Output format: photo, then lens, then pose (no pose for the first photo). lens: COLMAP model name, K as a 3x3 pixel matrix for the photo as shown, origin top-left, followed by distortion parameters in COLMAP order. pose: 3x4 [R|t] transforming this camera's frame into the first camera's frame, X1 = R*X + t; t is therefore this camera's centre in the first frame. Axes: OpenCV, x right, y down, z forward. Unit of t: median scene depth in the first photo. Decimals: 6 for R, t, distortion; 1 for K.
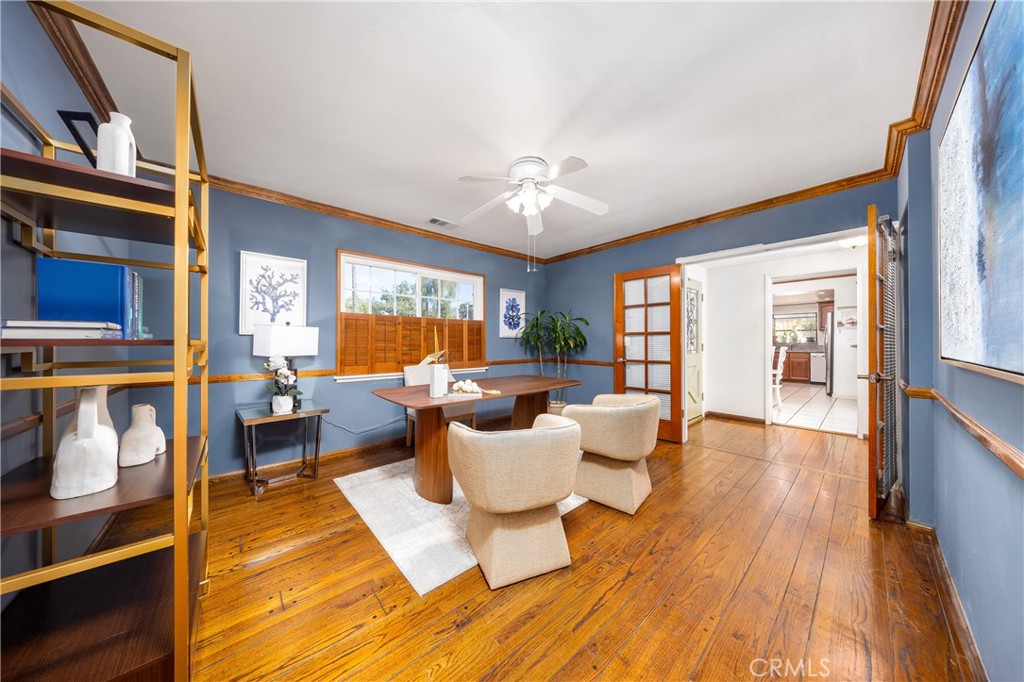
lens RADIAL K [[308.7, 0, 517.6], [0, 308.7, 341.6], [0, 0, 1]] dist [-0.000617, 0.000057]
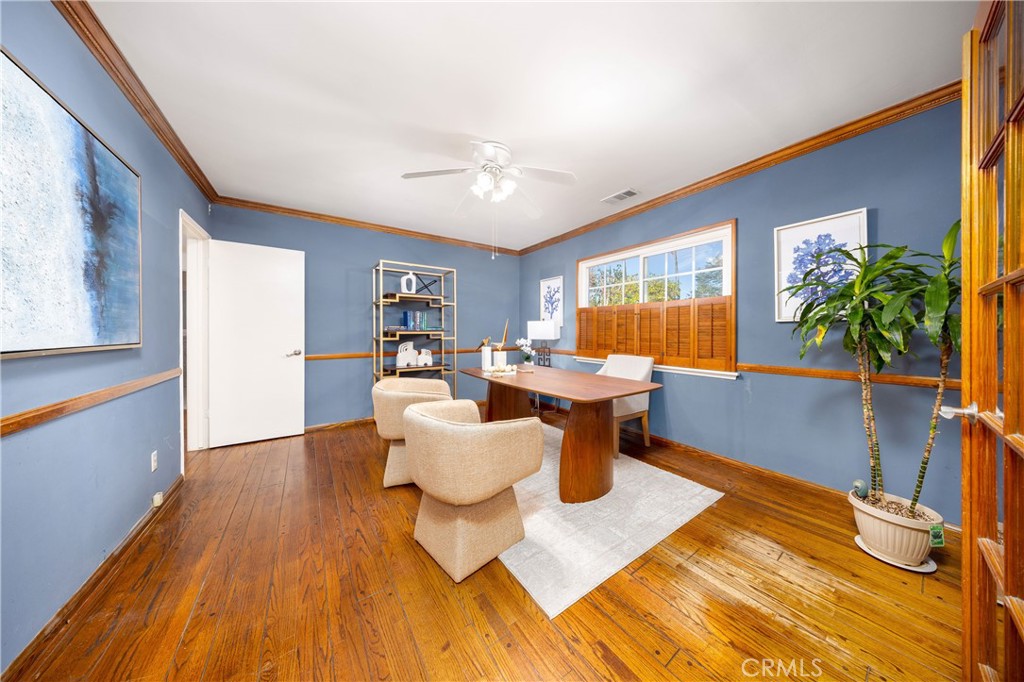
lens RADIAL K [[308.7, 0, 514.7], [0, 308.7, 334.0], [0, 0, 1]] dist [-0.000617, 0.000057]
pose [[-0.125404, 0.008355, -0.992071, 0.833851], [0.004858, 0.999958, 0.007807, 0.002995], [0.992094, -0.003840, -0.125439, 0.987052]]
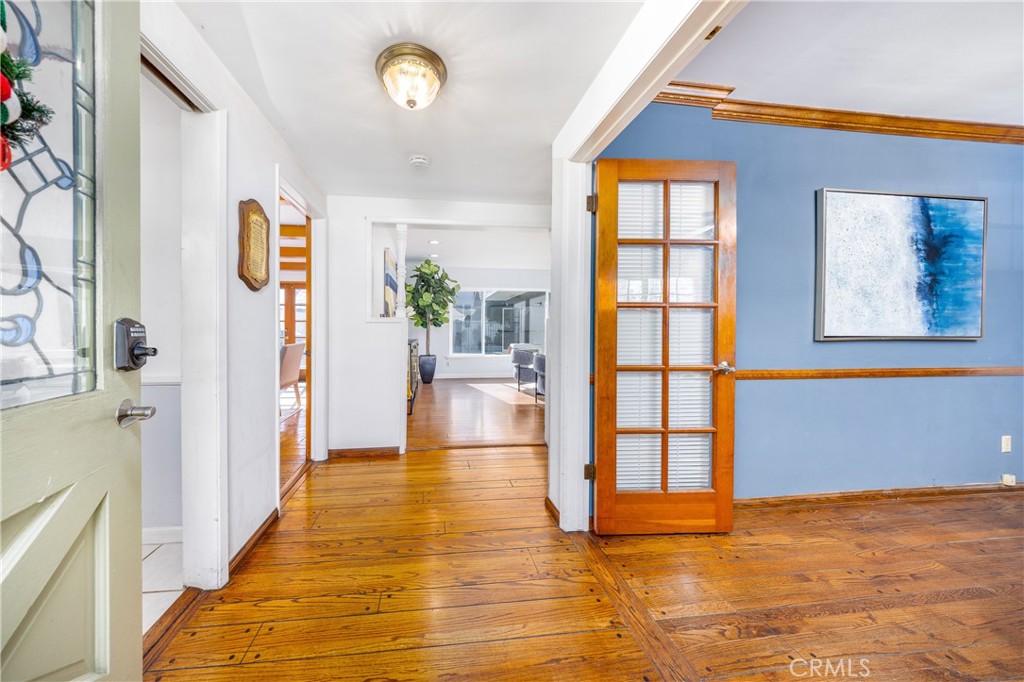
lens RADIAL K [[308.7, 0, 510.2], [0, 308.7, 341.3], [0, 0, 1]] dist [-0.000617, 0.000057]
pose [[-0.815688, -0.004133, 0.578478, 0.819842], [-0.003230, 0.999991, 0.002590, 0.034065], [-0.578483, 0.000244, -0.815694, 1.427306]]
